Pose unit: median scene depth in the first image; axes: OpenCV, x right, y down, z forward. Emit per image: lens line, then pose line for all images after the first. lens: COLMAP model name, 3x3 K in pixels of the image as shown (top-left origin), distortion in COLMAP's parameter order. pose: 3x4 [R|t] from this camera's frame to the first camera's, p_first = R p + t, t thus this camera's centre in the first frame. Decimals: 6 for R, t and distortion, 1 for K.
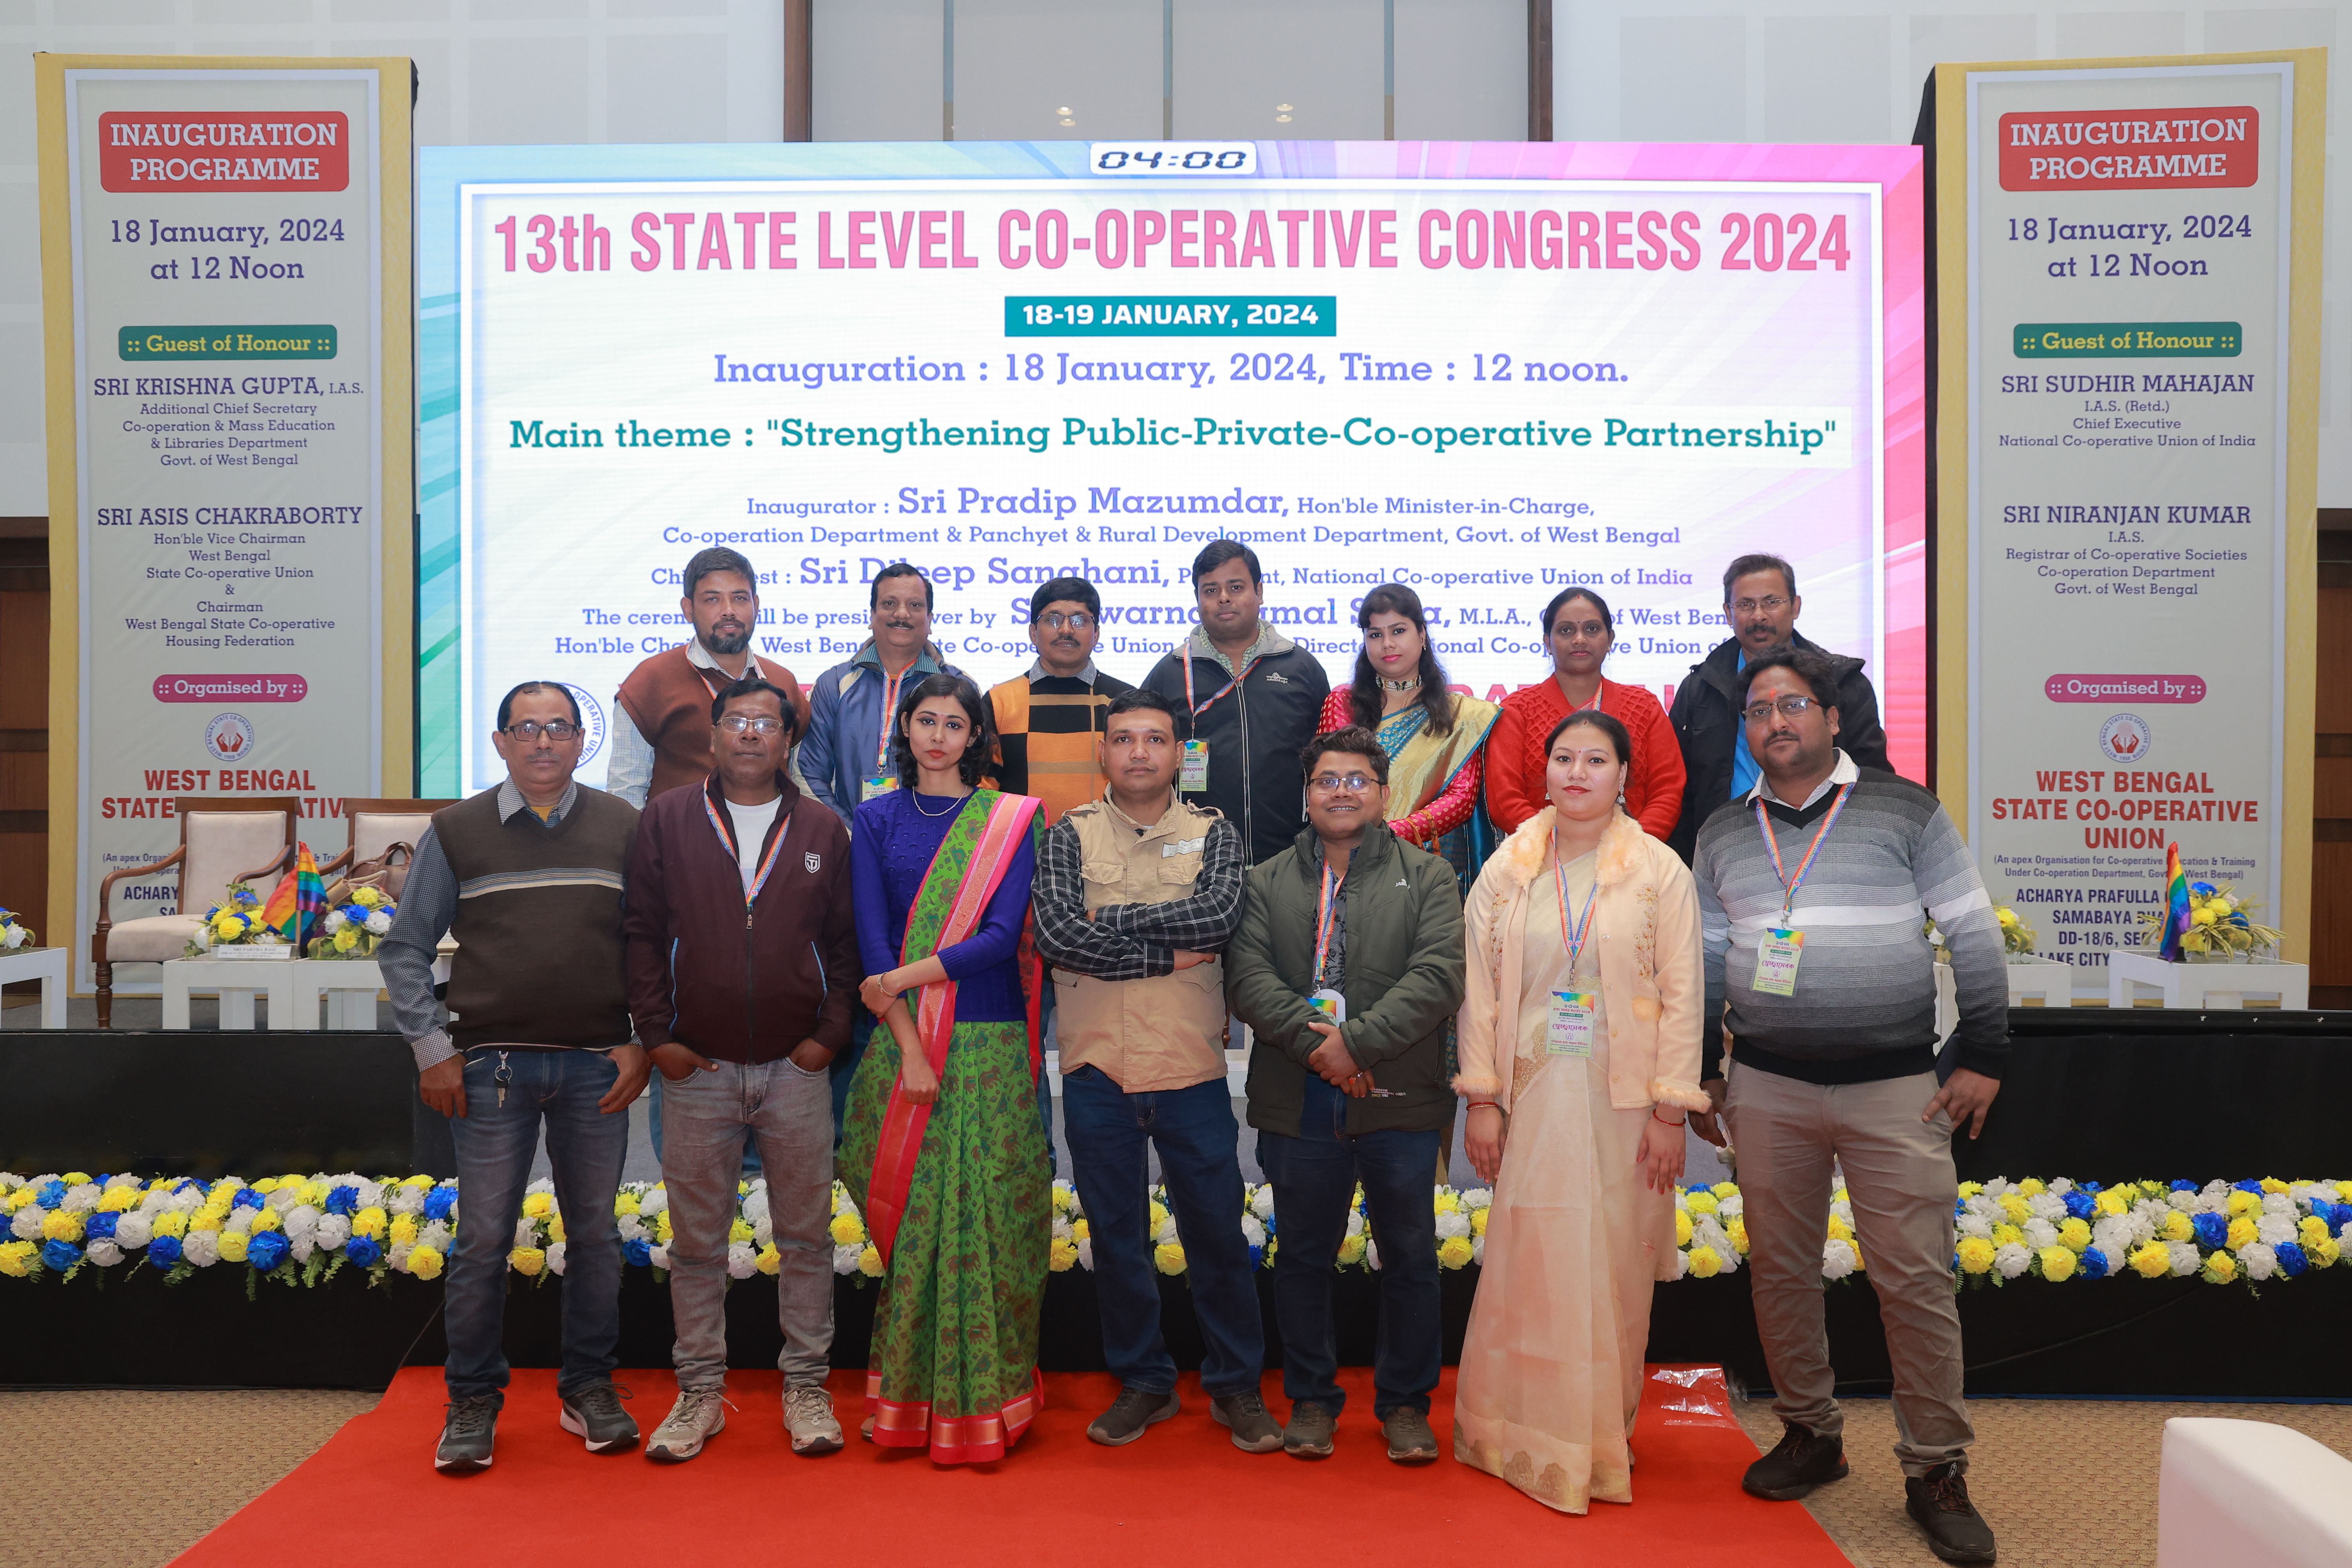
lens RADIAL K [[2928.2, 0, 1140.3], [0, 2928.2, 831.8], [0, 0, 1]] dist [-0.055731, 0.000000]
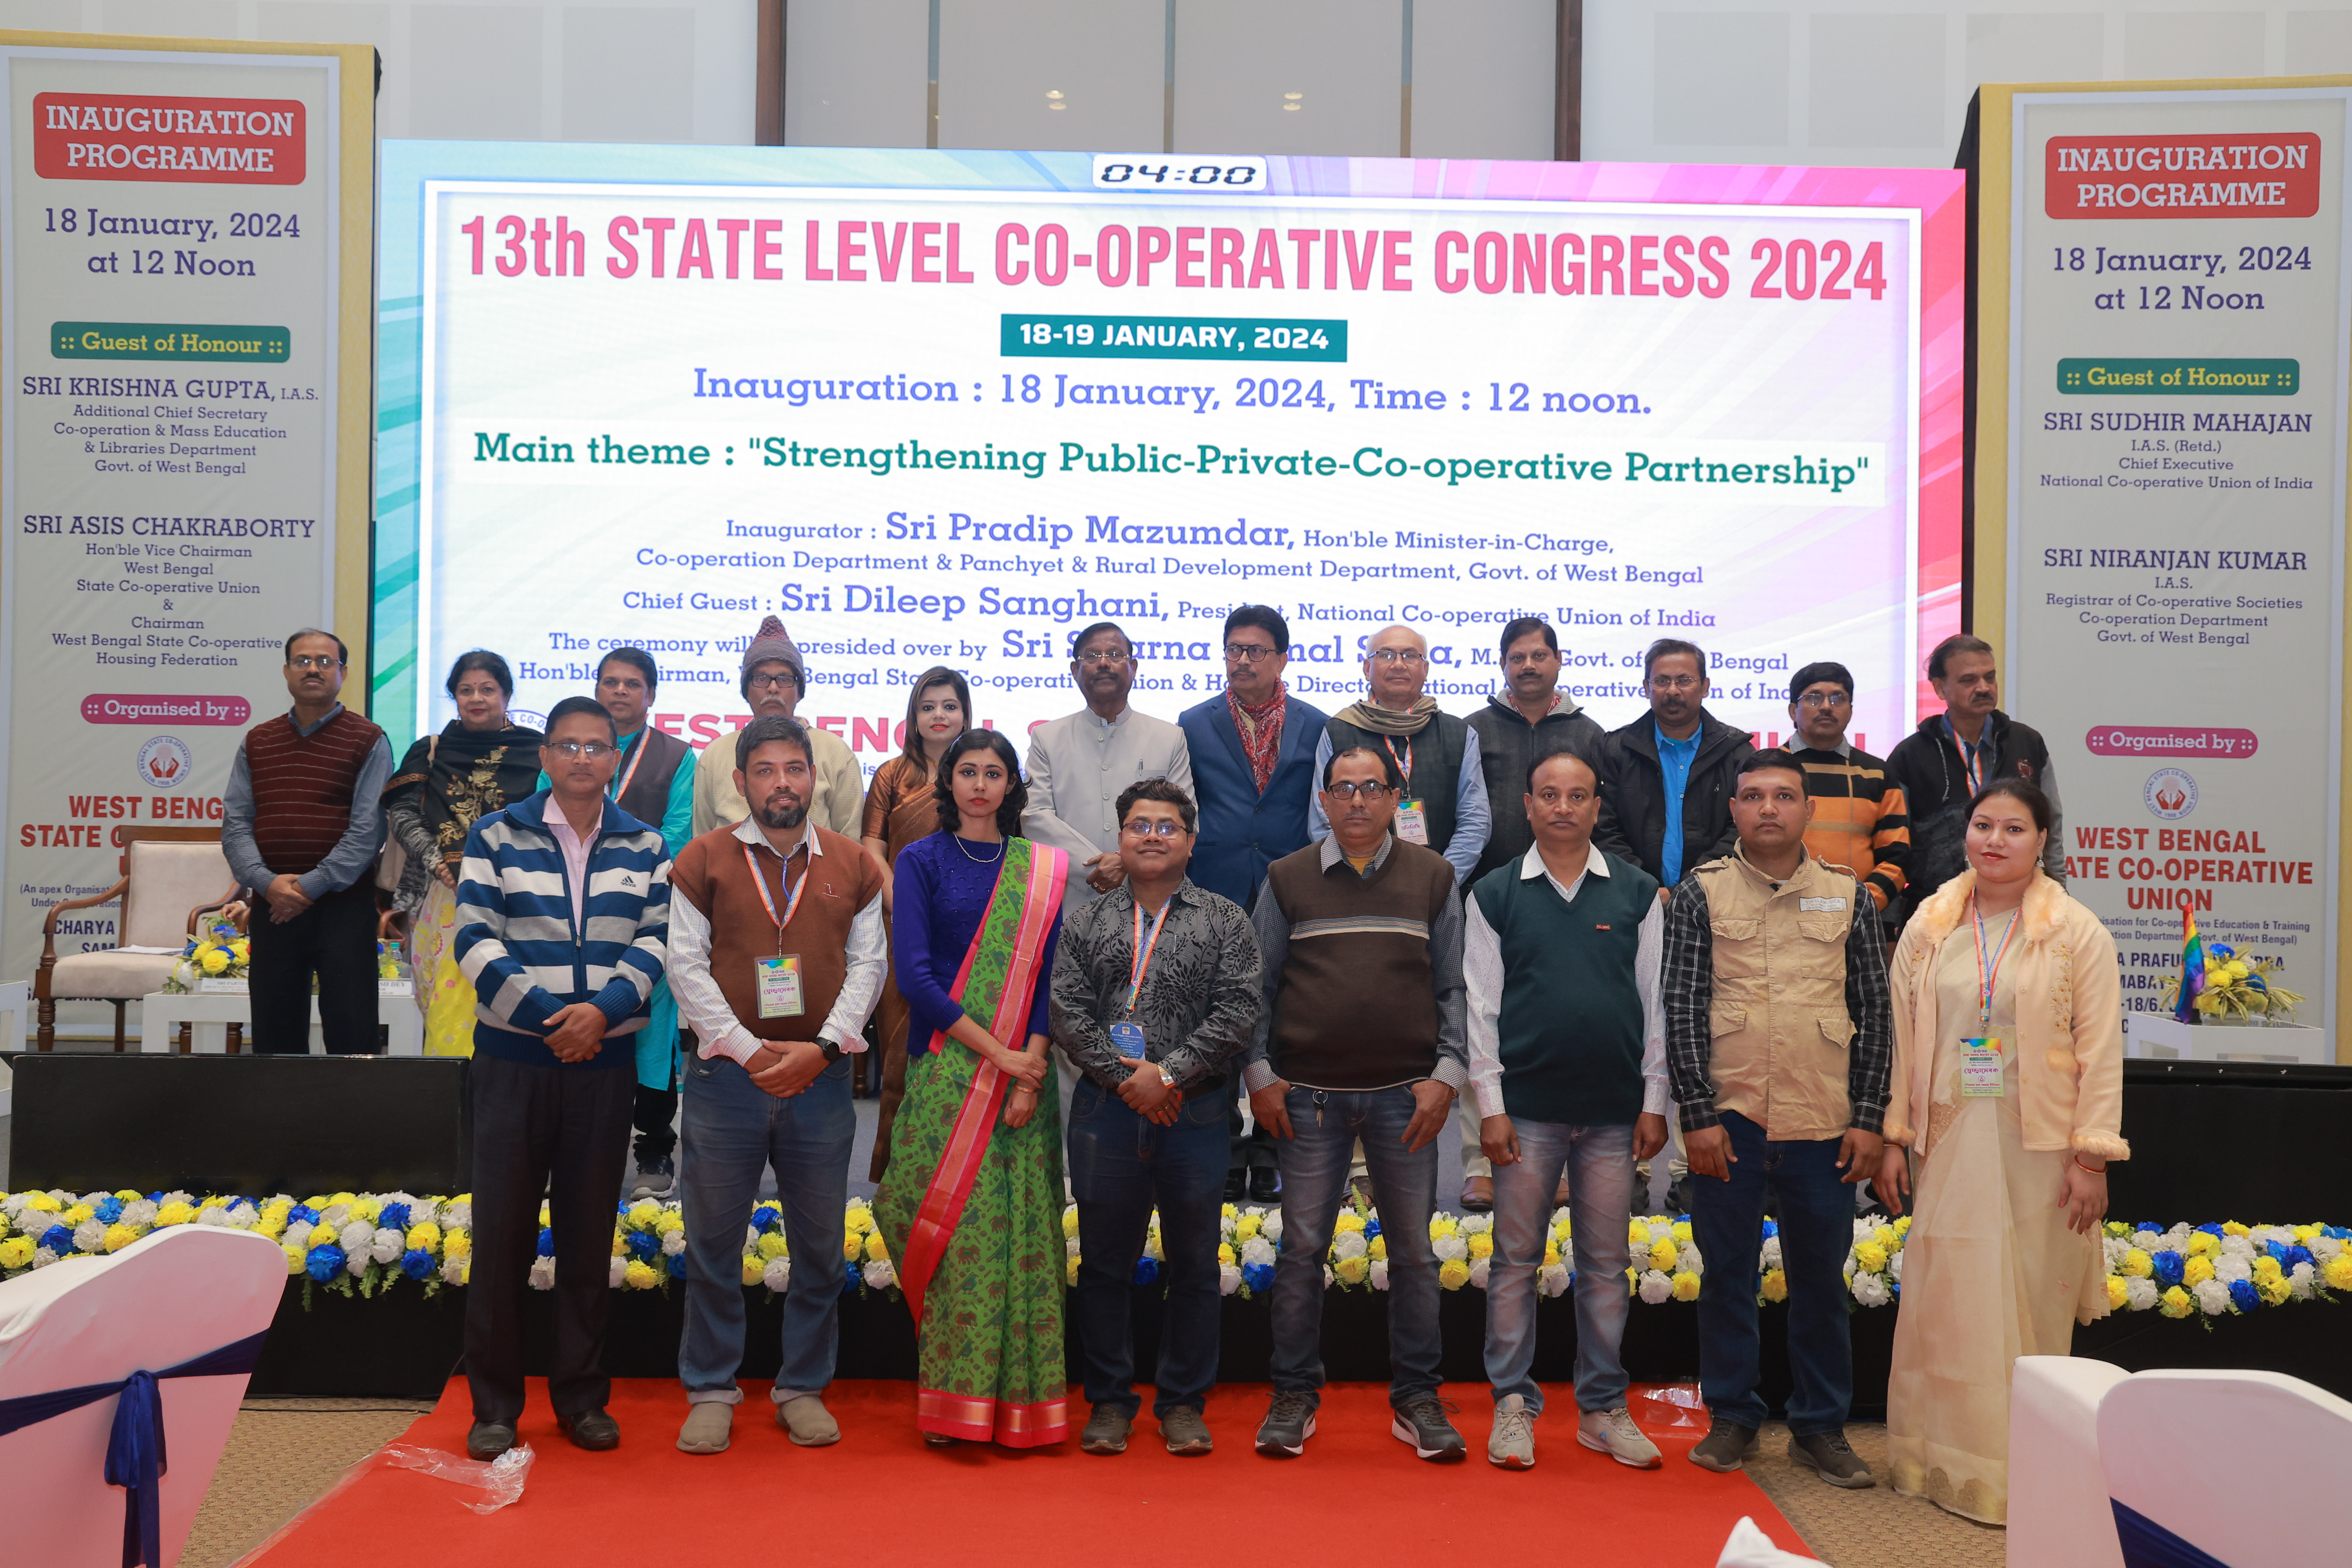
lens RADIAL K [[3502.3, 0, 1185.3], [0, 3502.3, 772.1], [0, 0, 1]] dist [0.046226, 0.000000]
pose [[0.999566, 0.015594, 0.024975, -0.012450], [-0.014824, 0.999418, -0.030719, 0.000762], [-0.025440, 0.030335, 0.999216, -0.141236]]
